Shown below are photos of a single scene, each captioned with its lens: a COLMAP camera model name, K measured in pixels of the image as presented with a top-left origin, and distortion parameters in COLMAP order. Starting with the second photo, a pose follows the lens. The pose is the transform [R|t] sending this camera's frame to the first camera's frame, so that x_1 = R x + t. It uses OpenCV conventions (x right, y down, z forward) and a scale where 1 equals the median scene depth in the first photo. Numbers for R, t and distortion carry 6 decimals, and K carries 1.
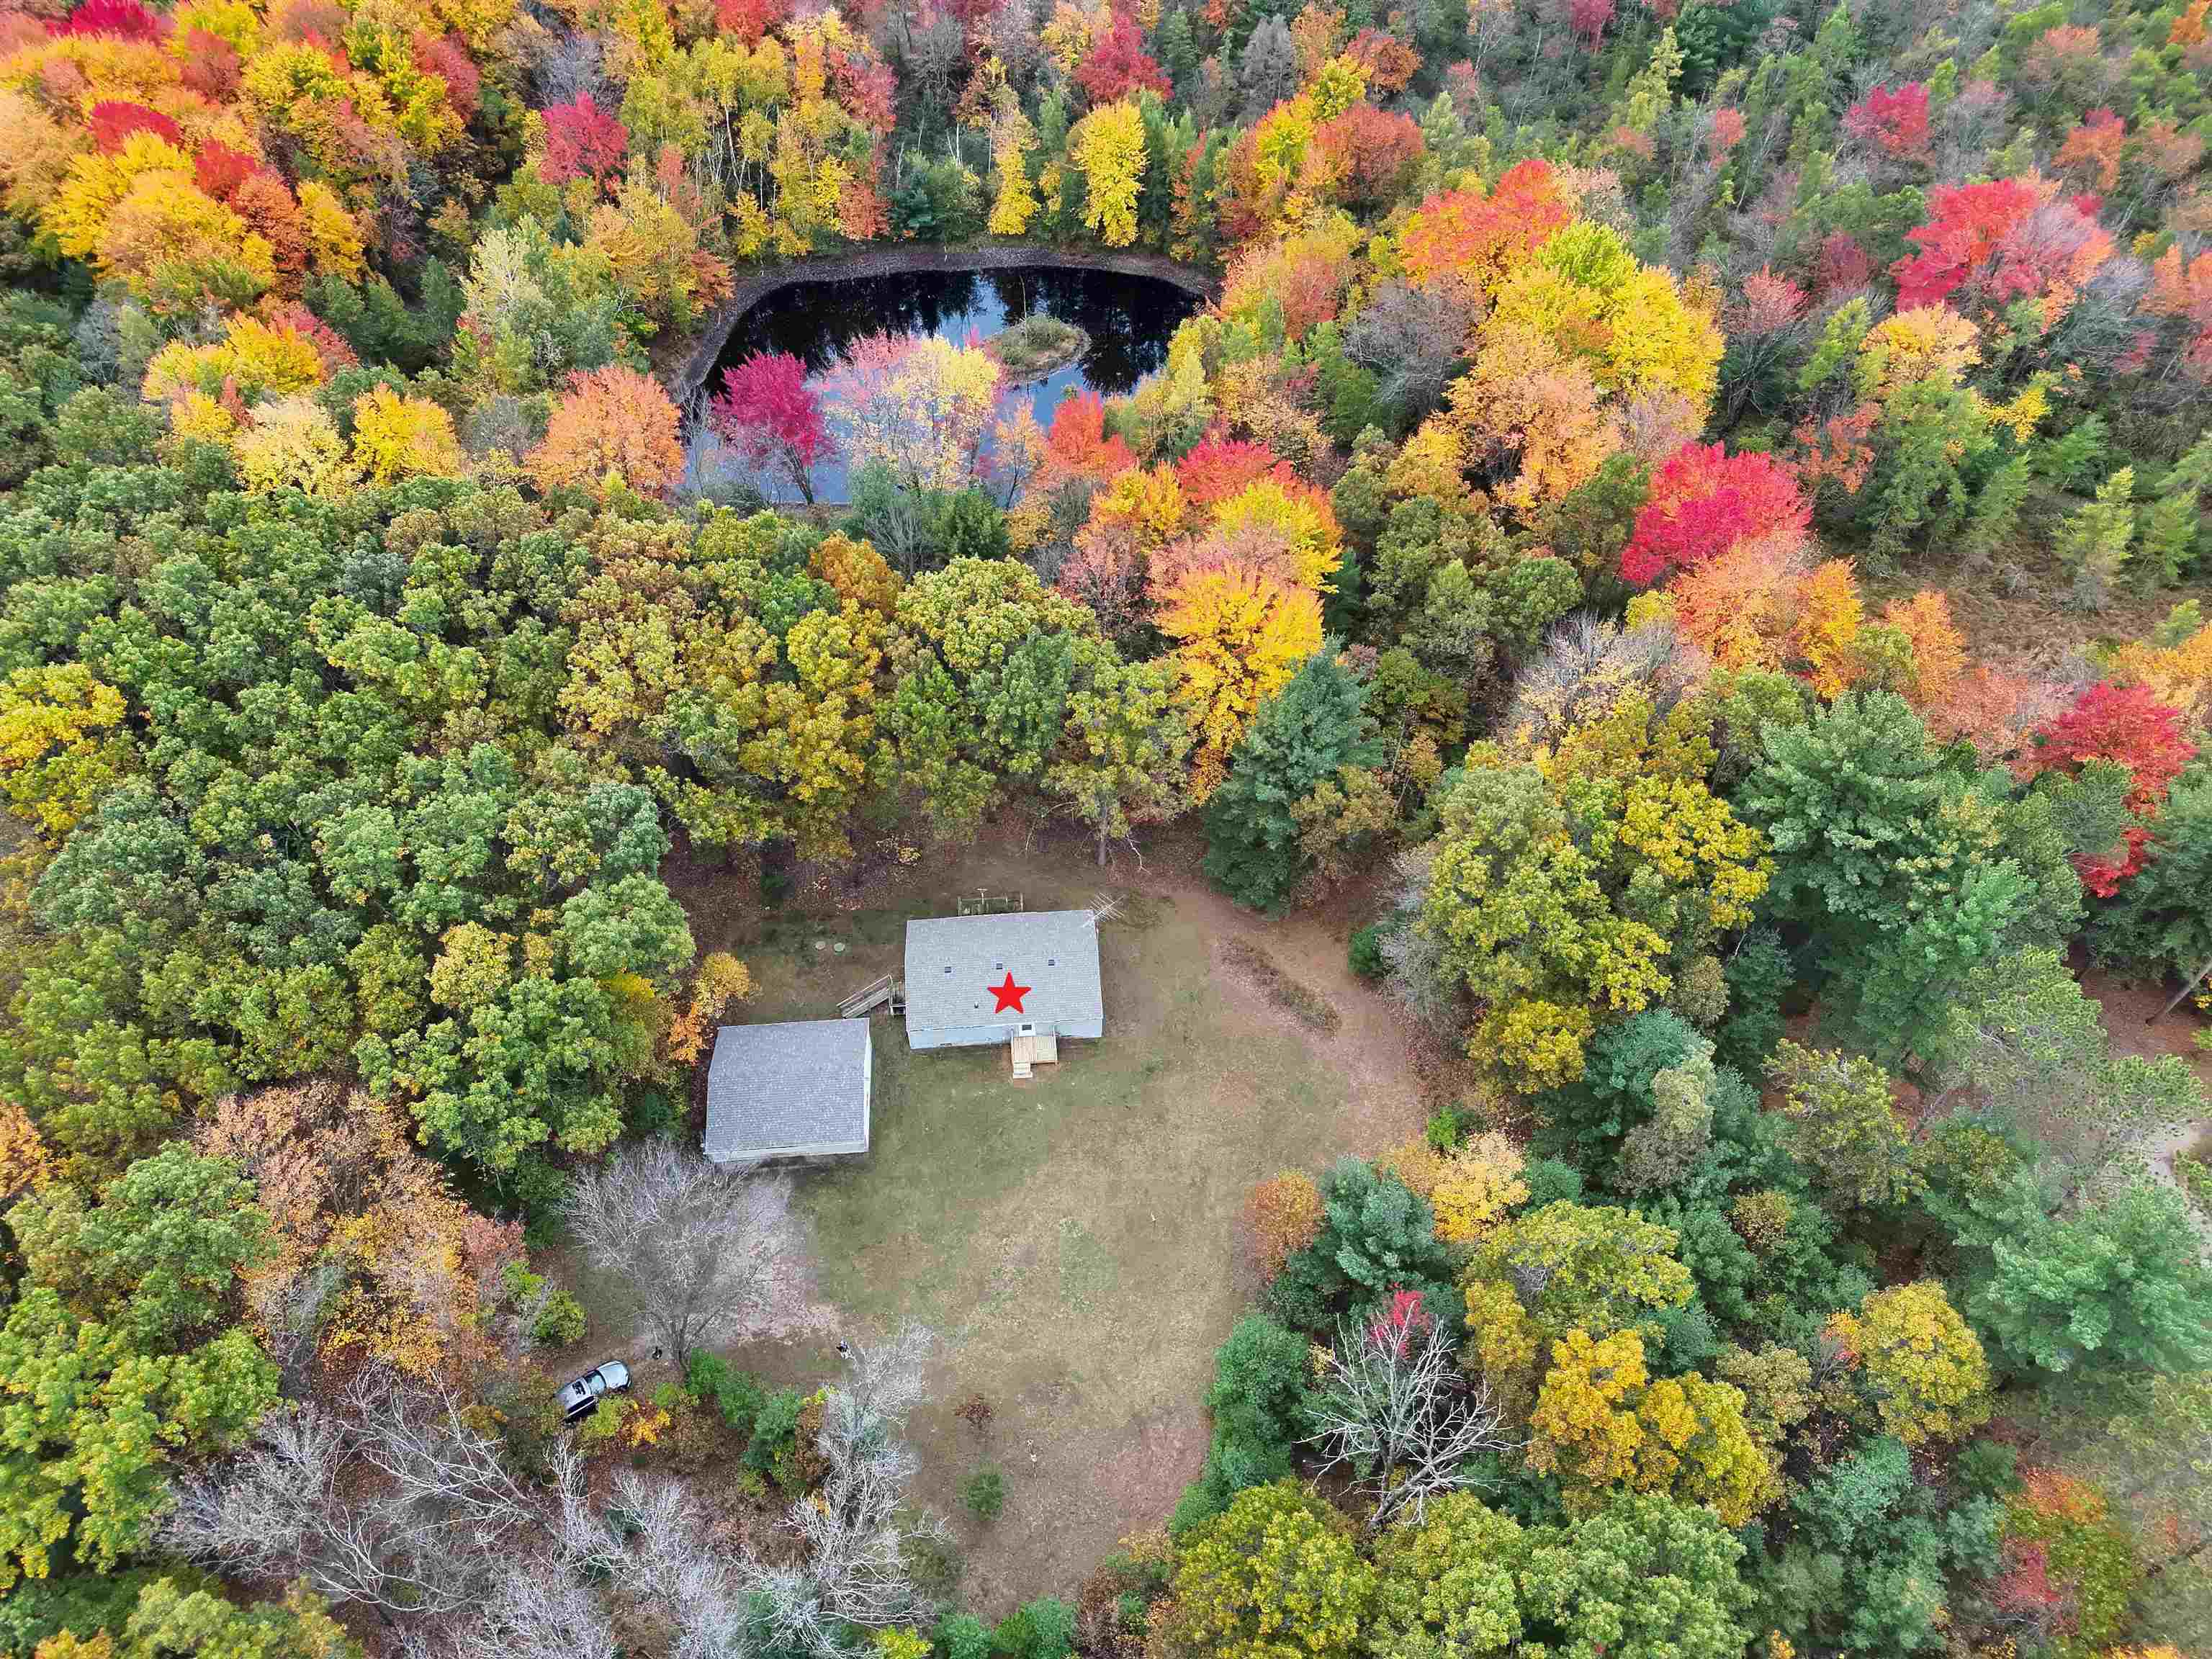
lens RADIAL K [[1541.5, 0, 1106.0], [0, 1541.5, 829.5], [0, 0, 1]] dist [0.074226, -0.062171]
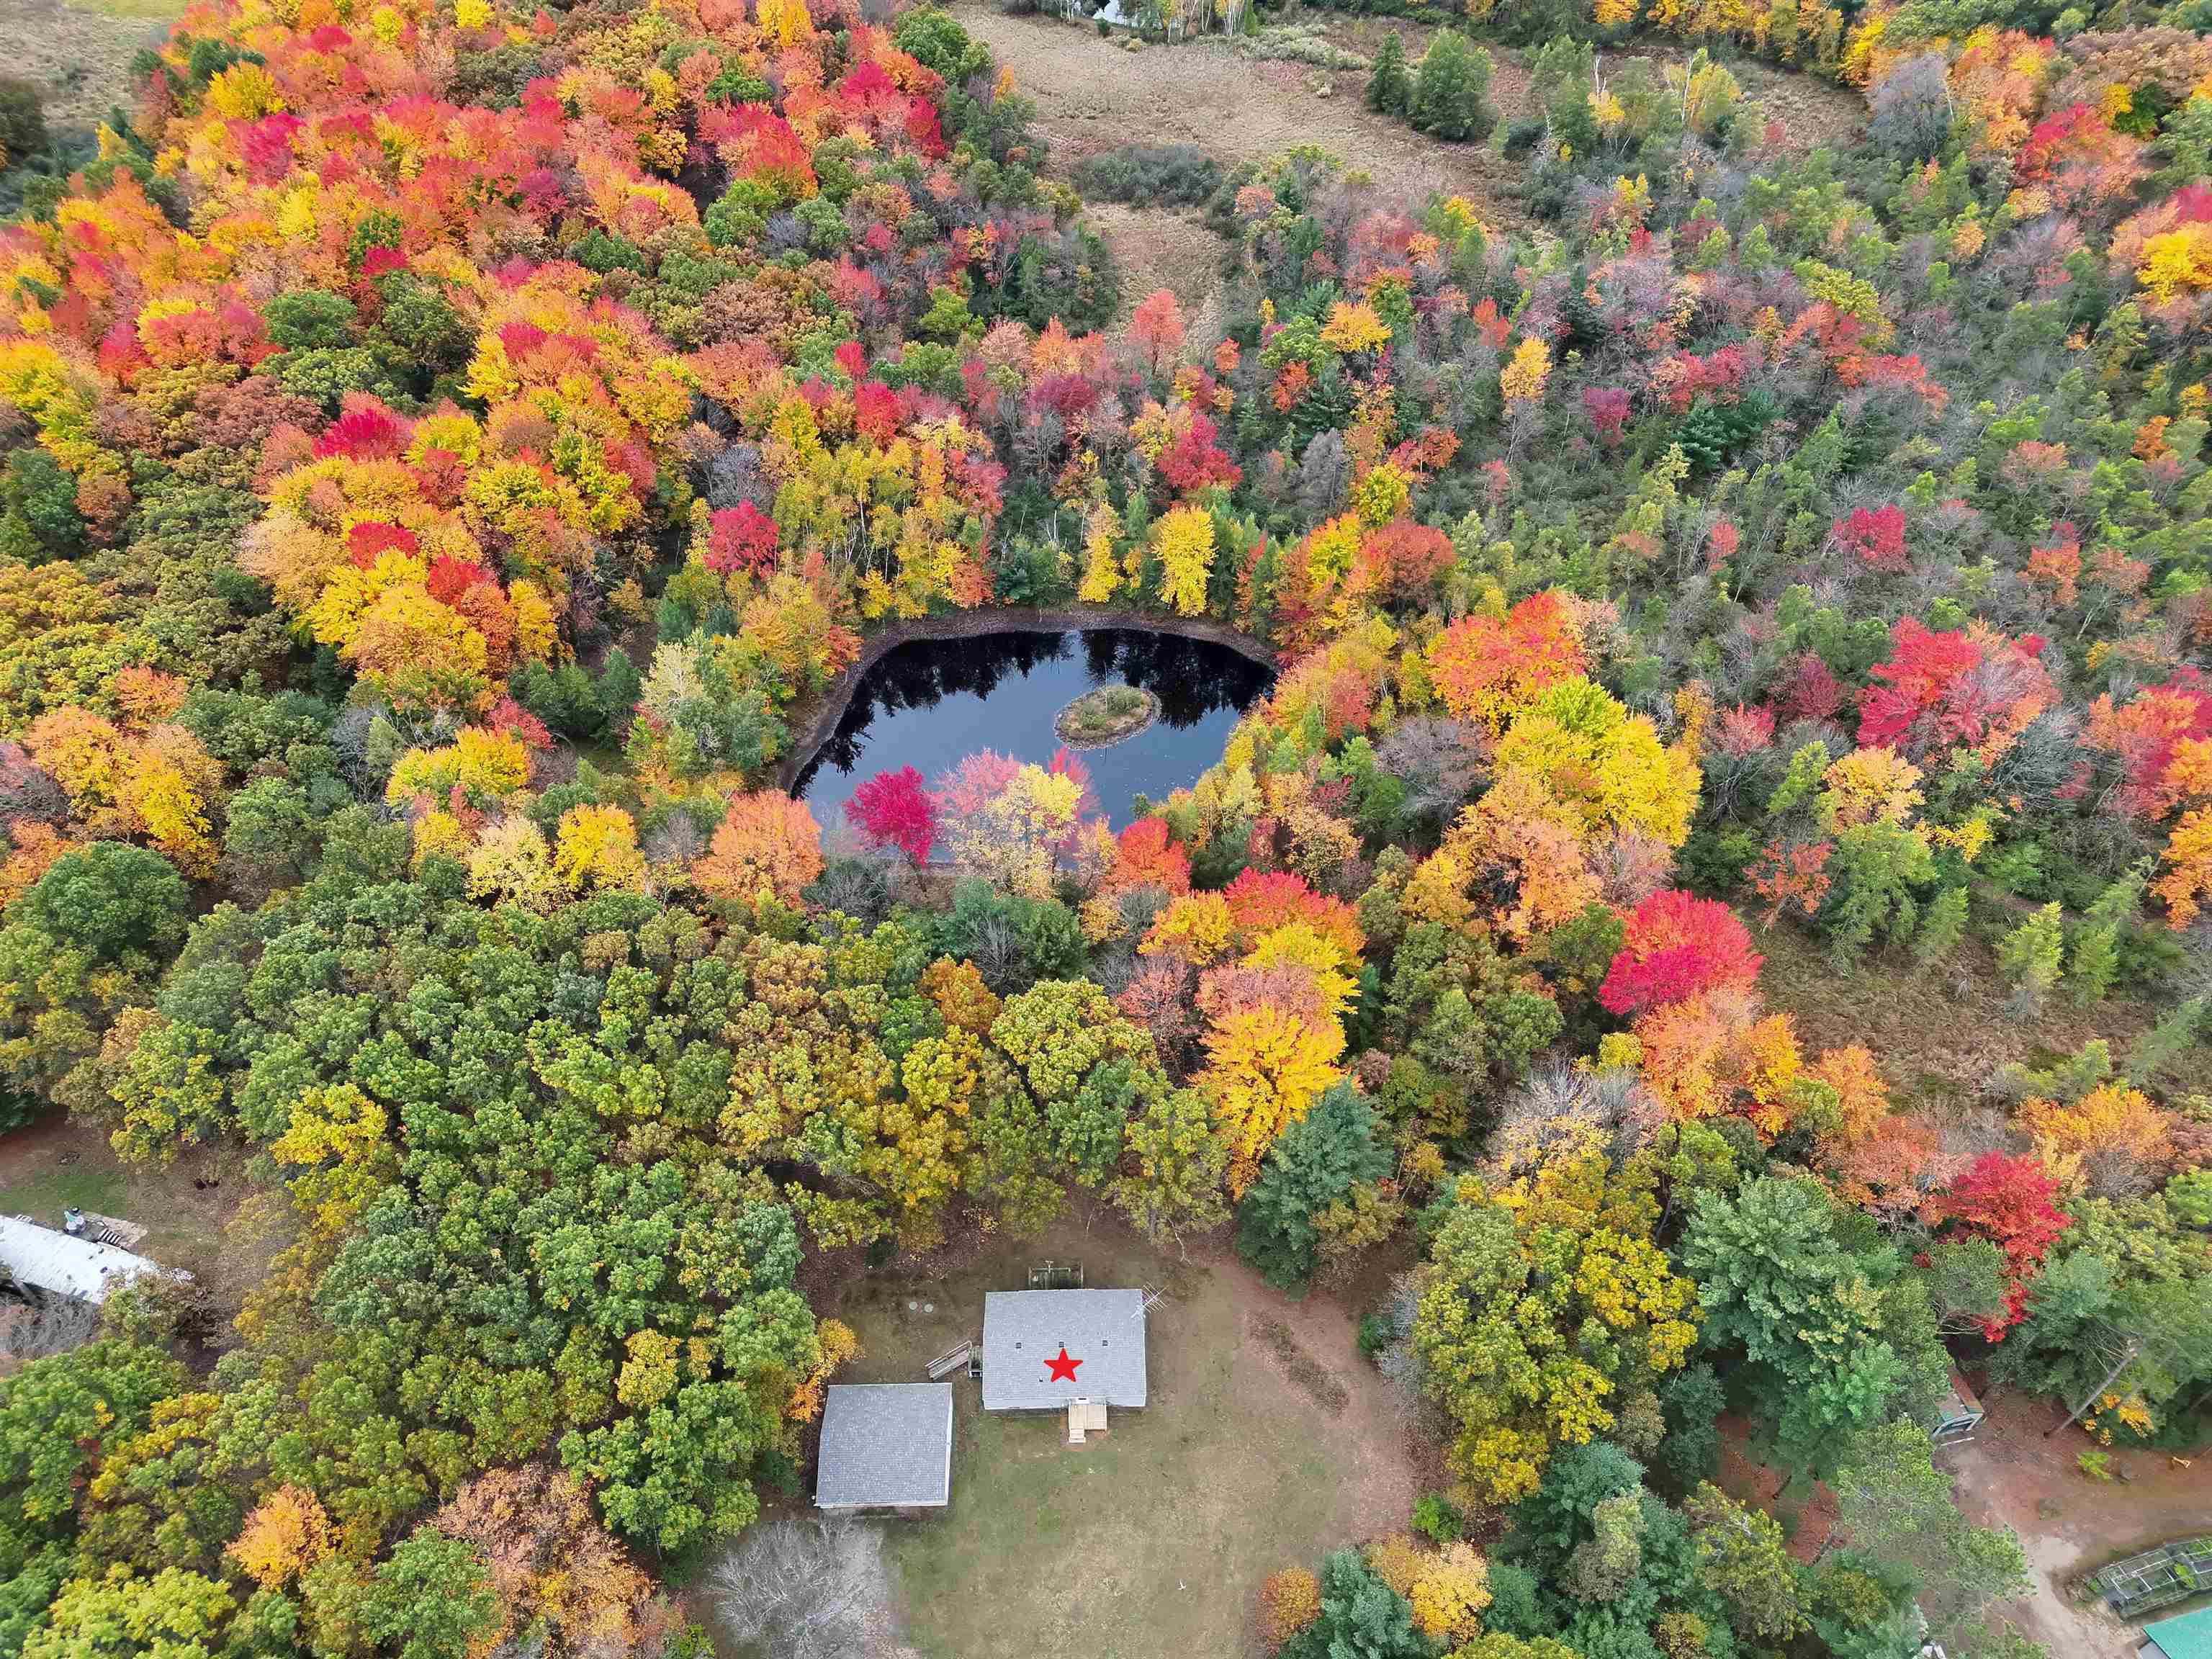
lens RADIAL K [[1541.5, 0, 1106.0], [0, 1541.5, 829.5], [0, 0, 1]] dist [0.074226, -0.062171]
pose [[0.998397, 0.035783, -0.043848, 0.003812], [-0.038837, 0.996726, -0.070916, -0.223881], [0.041167, 0.072505, 0.996518, -0.230643]]
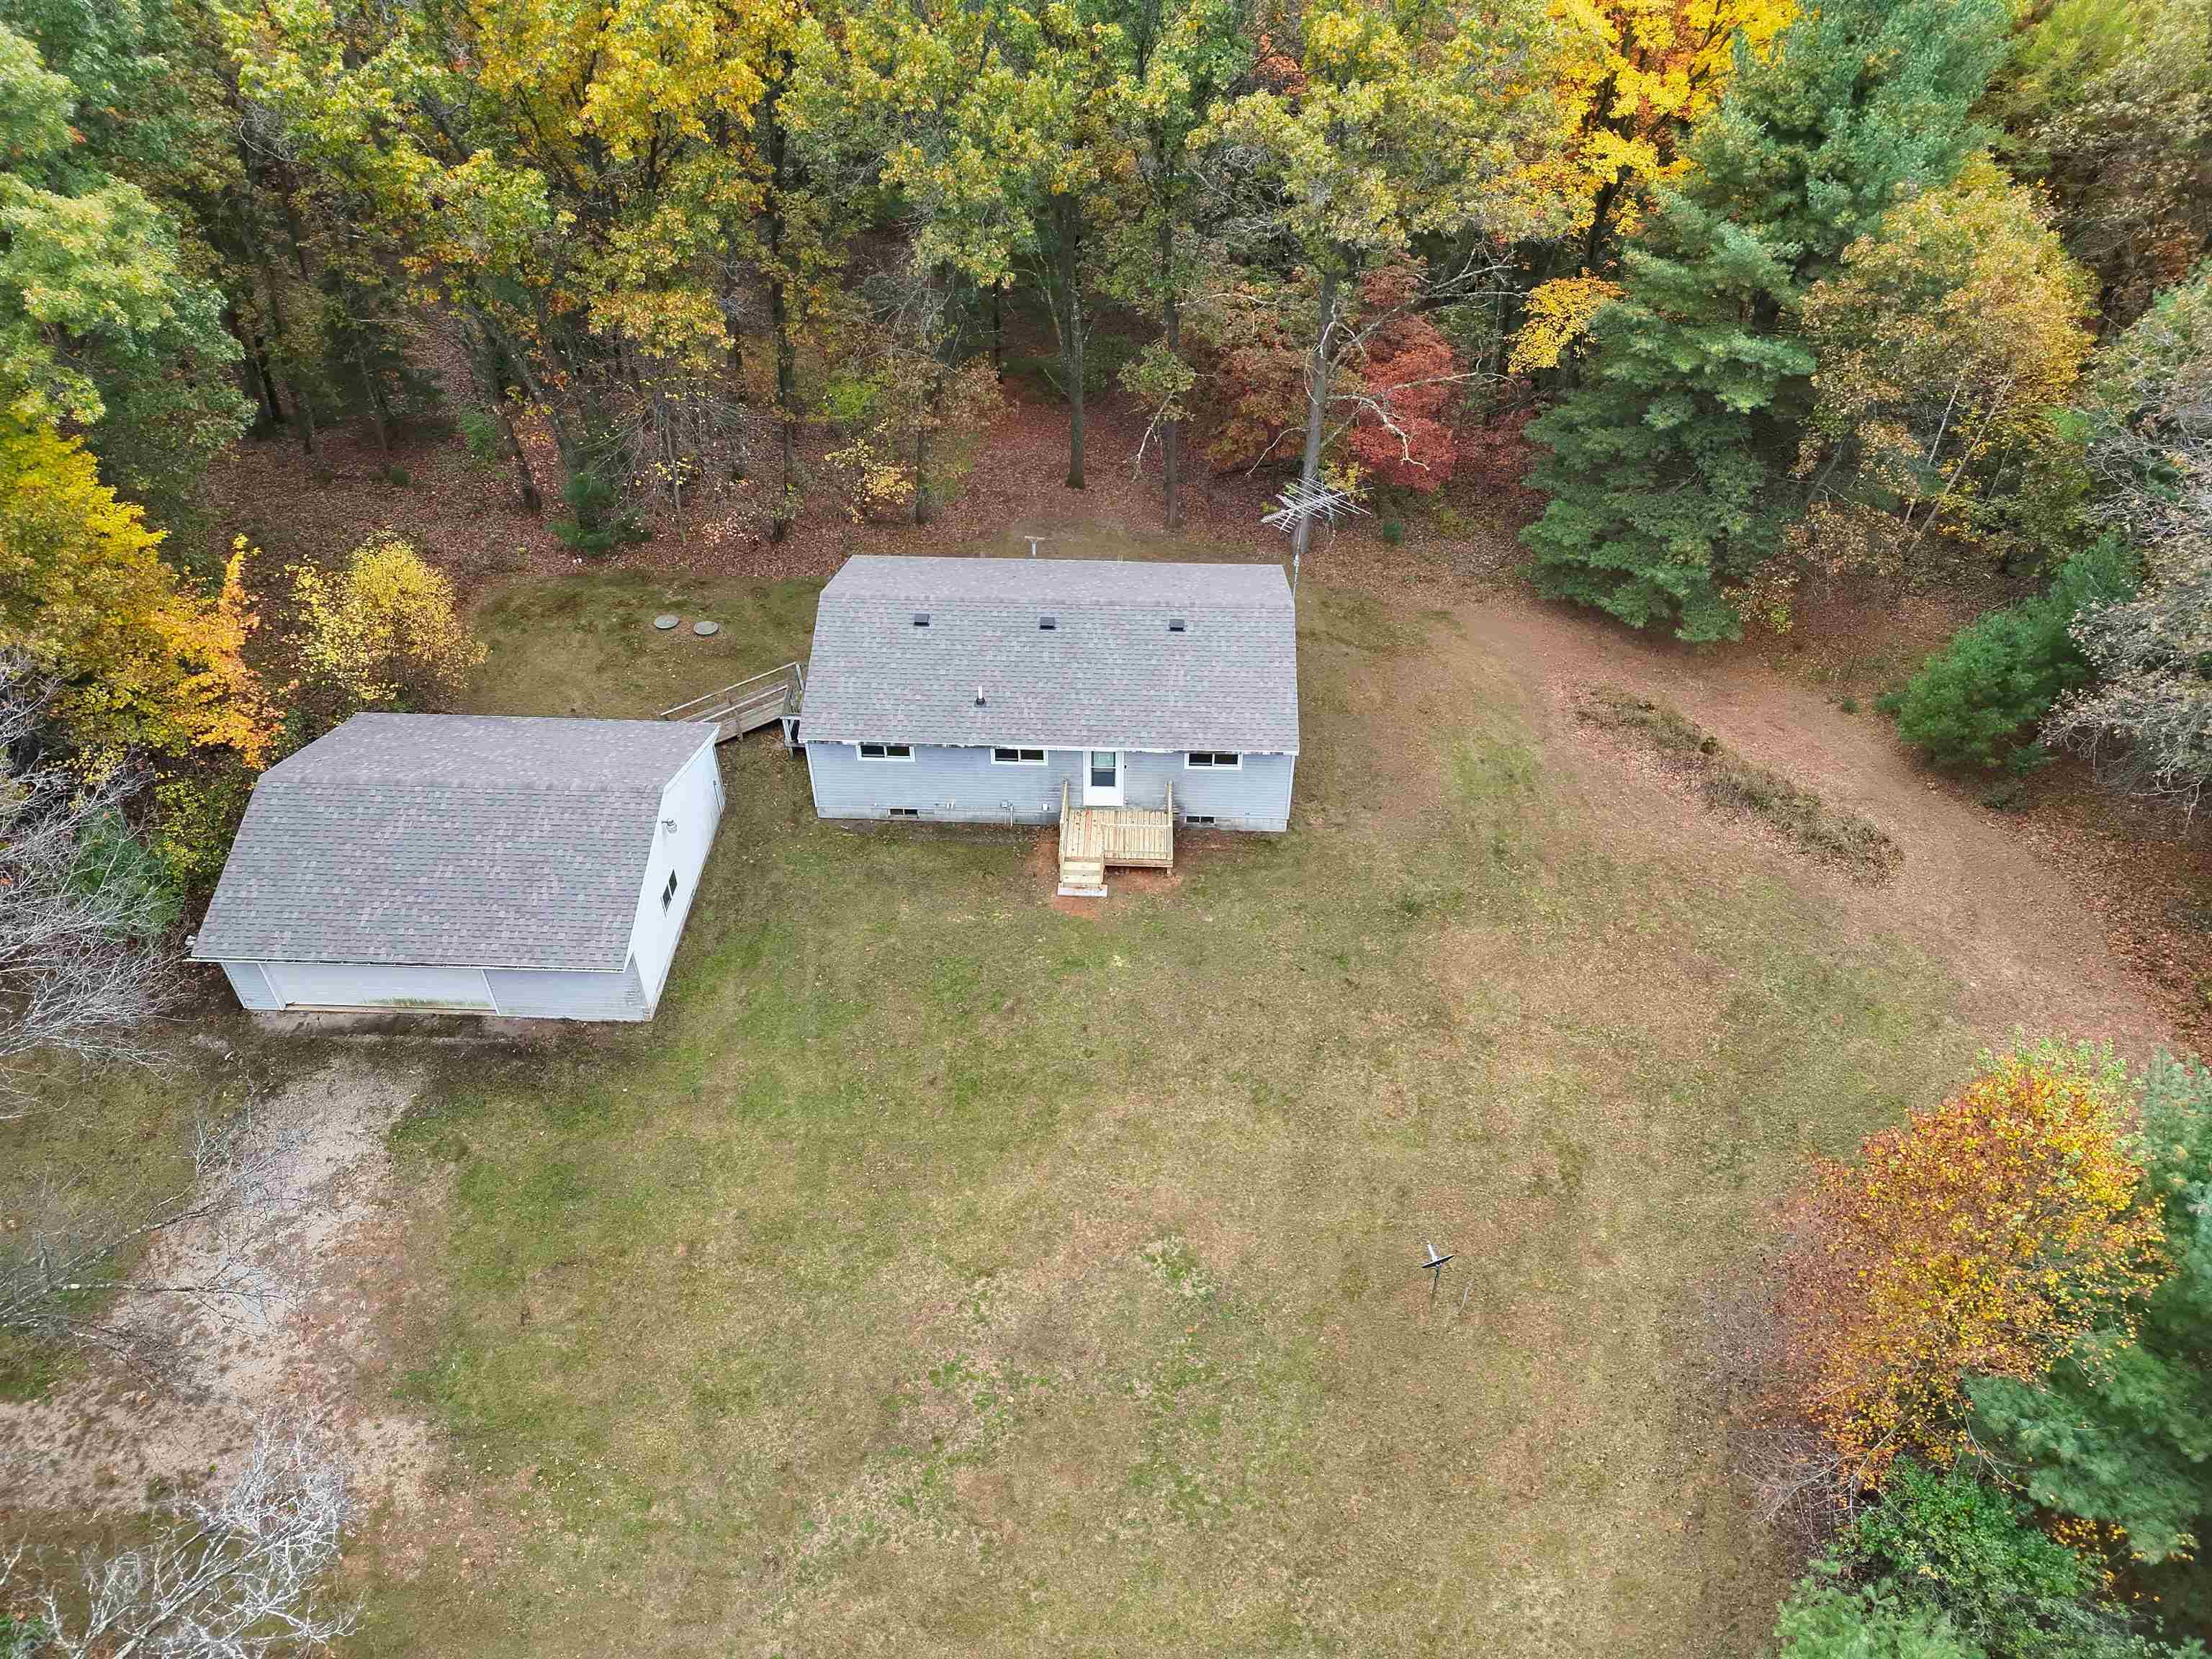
lens RADIAL K [[1541.5, 0, 1106.0], [0, 1541.5, 829.5], [0, 0, 1]] dist [0.074226, -0.062171]
pose [[0.993430, 0.072345, -0.088671, -0.014127], [-0.085654, 0.983894, -0.156895, 0.201883], [0.075893, 0.163460, 0.983627, 0.603573]]
